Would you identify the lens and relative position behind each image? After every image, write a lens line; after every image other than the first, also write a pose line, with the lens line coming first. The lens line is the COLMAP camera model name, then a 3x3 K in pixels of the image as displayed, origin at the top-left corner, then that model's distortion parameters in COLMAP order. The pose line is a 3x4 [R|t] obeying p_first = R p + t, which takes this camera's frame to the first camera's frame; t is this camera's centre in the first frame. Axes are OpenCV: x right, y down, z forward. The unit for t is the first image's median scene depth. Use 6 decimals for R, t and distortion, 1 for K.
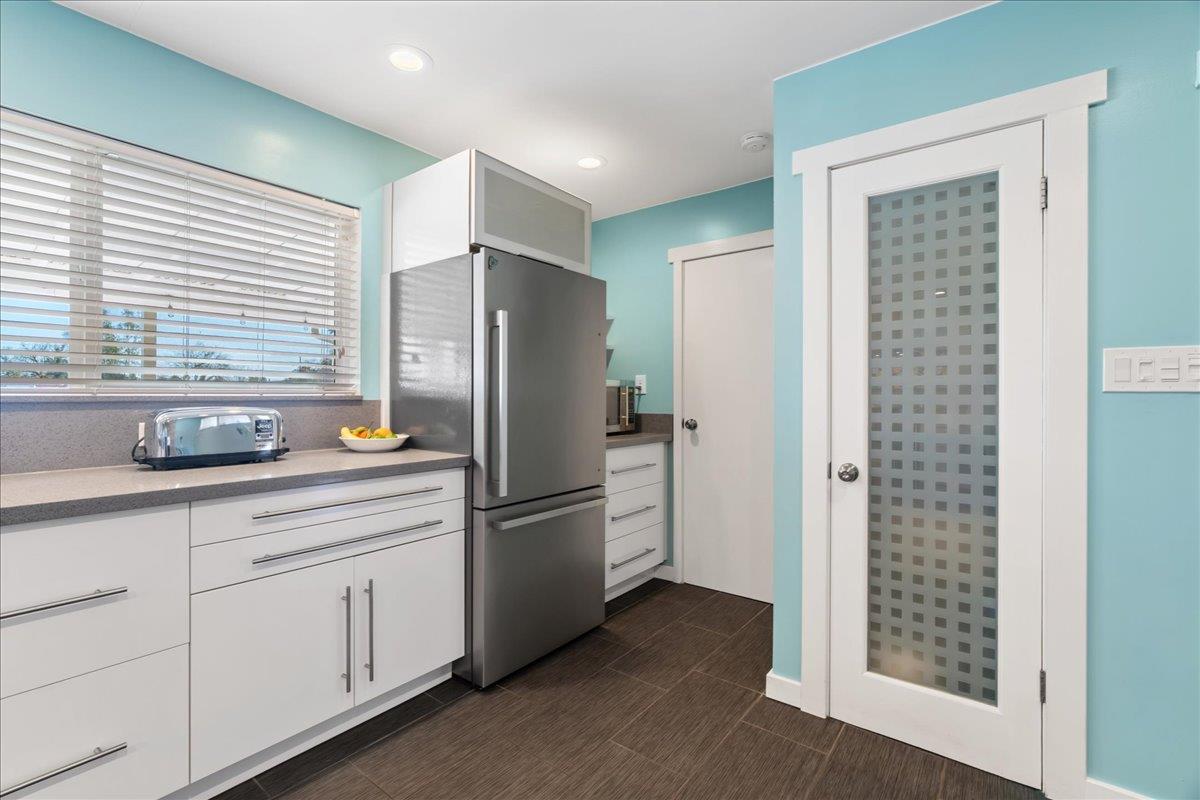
lens RADIAL K [[531.1, 0, 594.4], [0, 531.1, 394.5], [0, 0, 1]] dist [-0.003265, 0.000271]
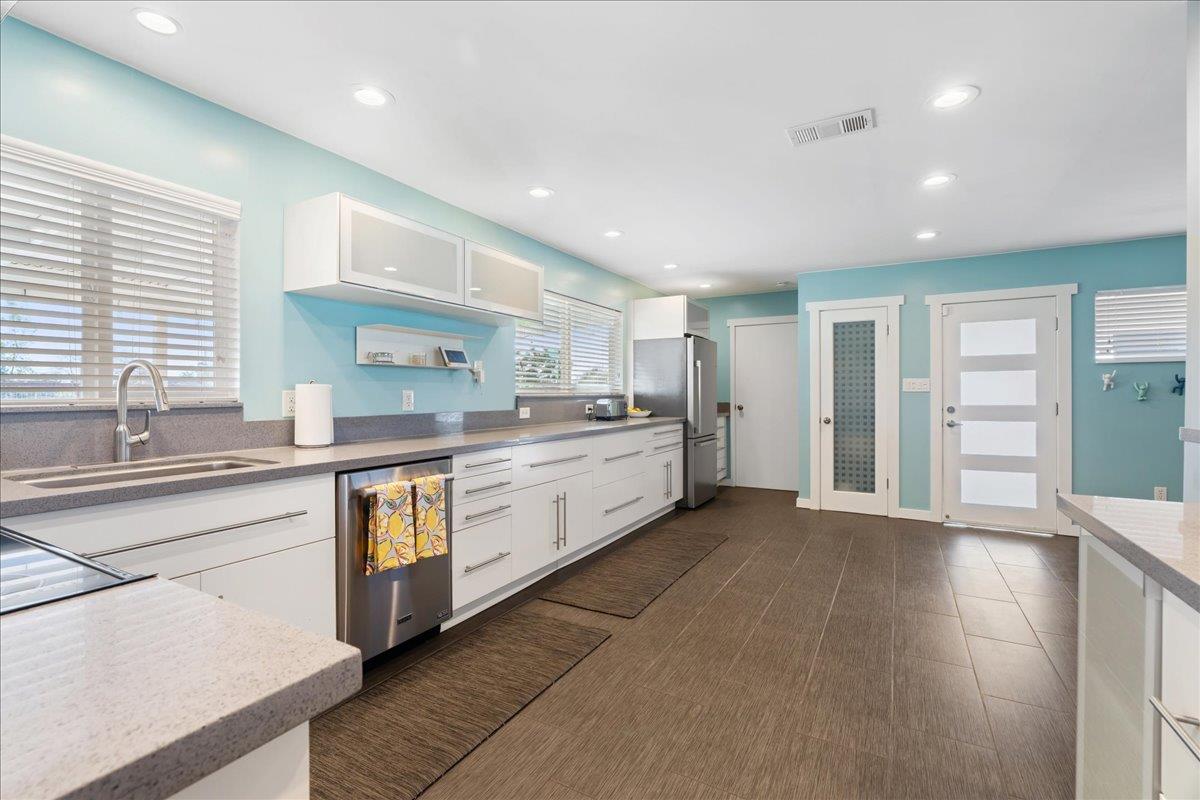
lens RADIAL K [[531.1, 0, 598.1], [0, 531.1, 394.7], [0, 0, 1]] dist [-0.003265, 0.000271]
pose [[0.987930, -0.005856, 0.154791, -1.154050], [0.005179, 0.999975, 0.004777, -0.008960], [-0.154815, -0.003917, 0.987936, -1.588886]]
